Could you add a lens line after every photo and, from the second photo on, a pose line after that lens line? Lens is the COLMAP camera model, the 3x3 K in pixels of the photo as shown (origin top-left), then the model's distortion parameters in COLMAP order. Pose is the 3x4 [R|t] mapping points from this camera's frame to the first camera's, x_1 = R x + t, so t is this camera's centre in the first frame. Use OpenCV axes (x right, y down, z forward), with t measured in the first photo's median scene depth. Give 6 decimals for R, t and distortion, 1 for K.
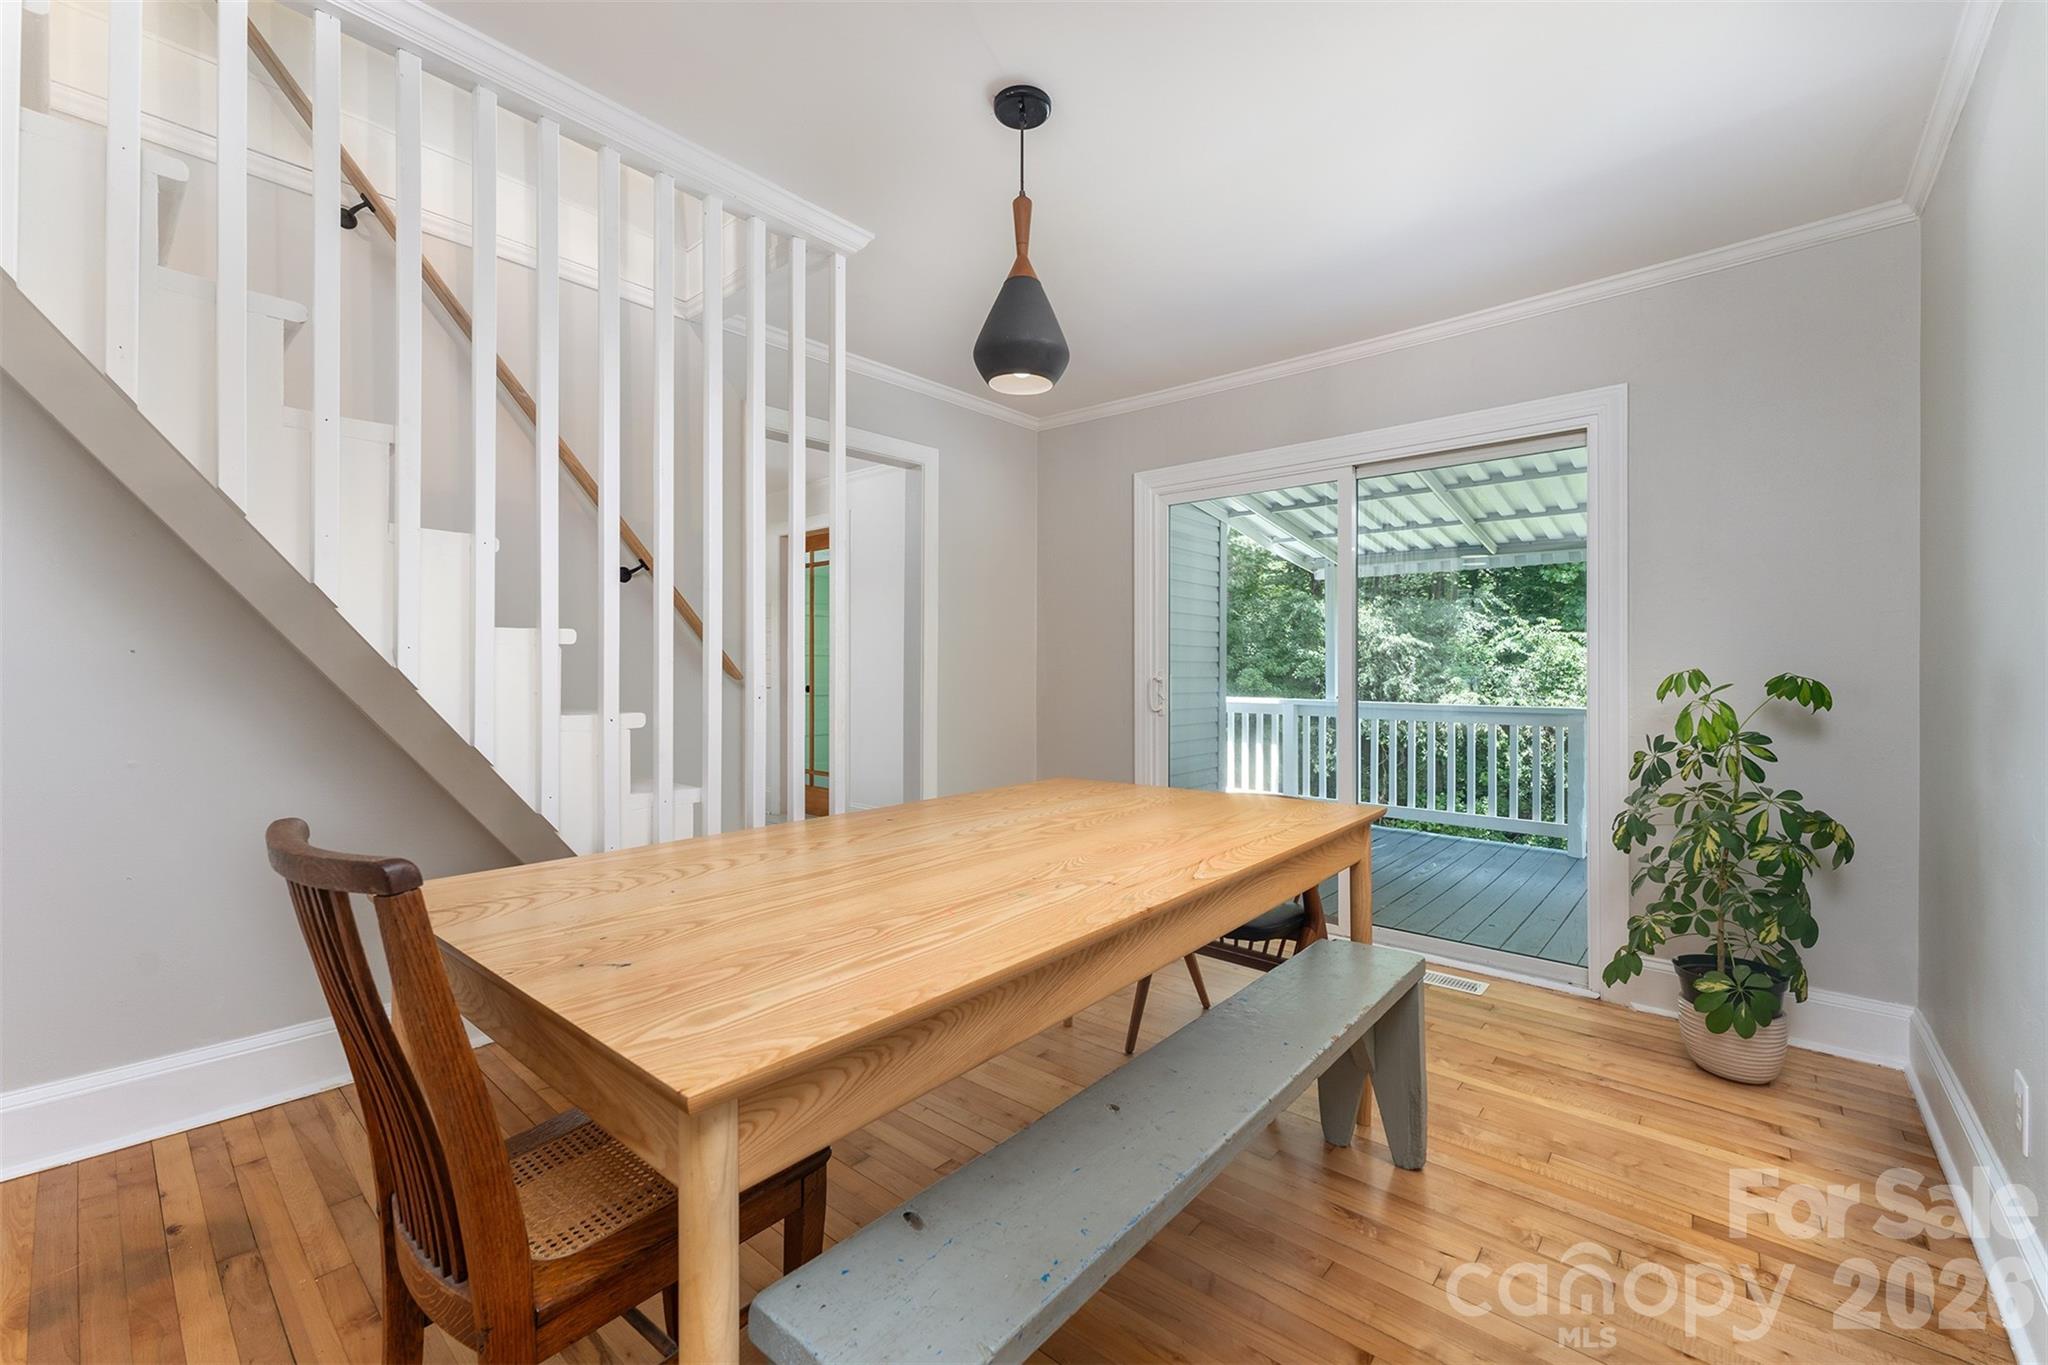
lens RADIAL K [[838.8, 0, 1023.6], [0, 838.8, 675.2], [0, 0, 1]] dist [0.002525, 0.000194]
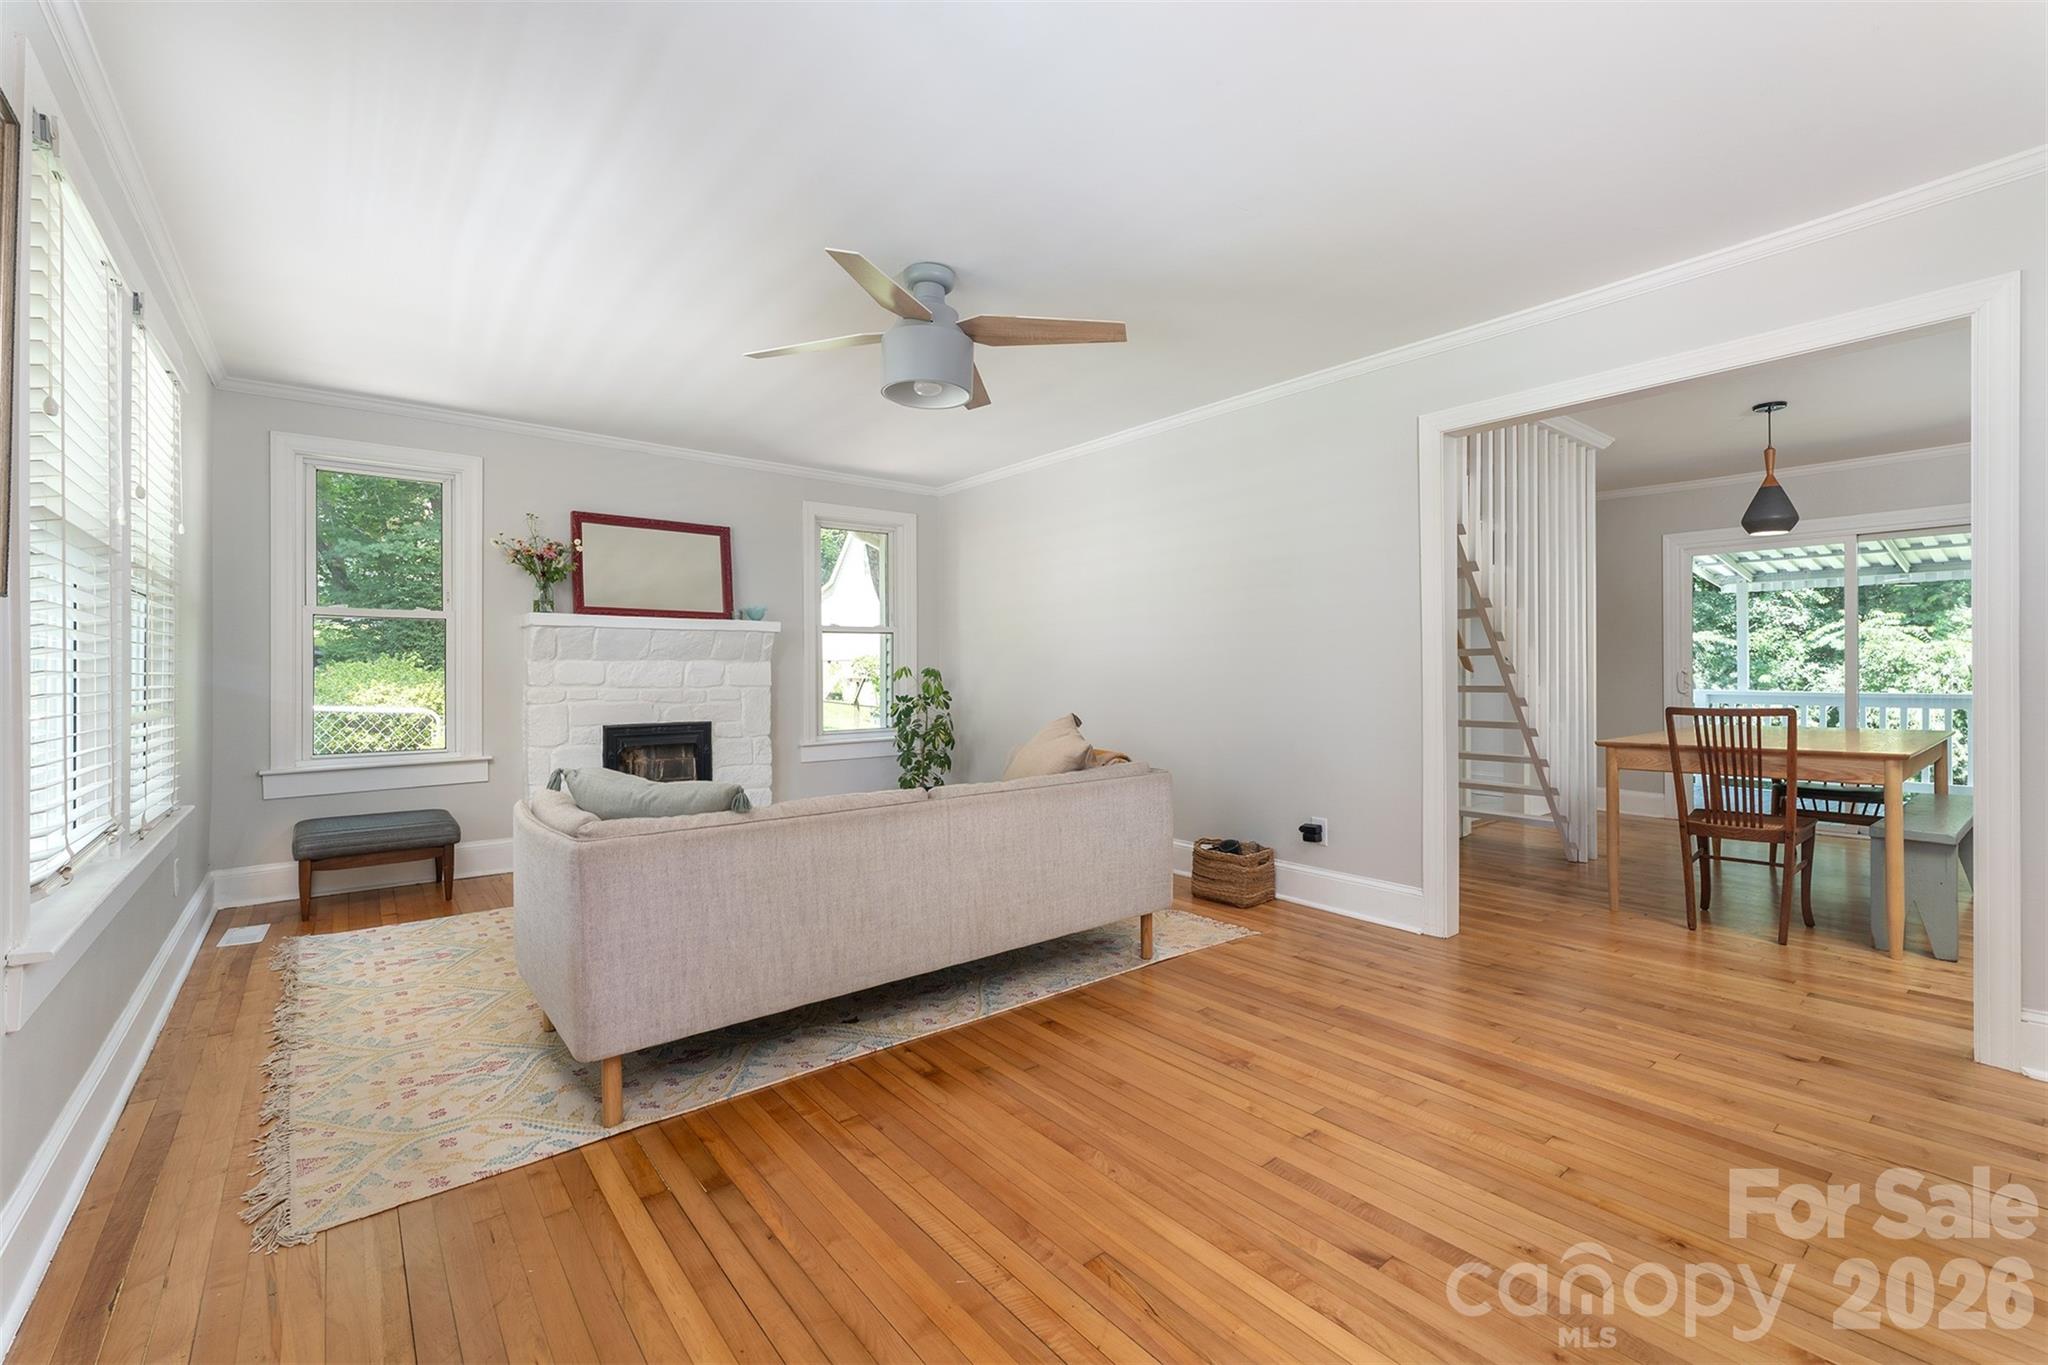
lens RADIAL K [[870.5, 0, 1021.5], [0, 870.5, 664.6], [0, 0, 1]] dist [0.004372, 0.000218]
pose [[0.981070, -0.000747, -0.193651, -0.454078], [-0.001442, 0.999937, -0.011166, 0.007198], [0.193647, 0.011234, 0.981007, -0.494712]]
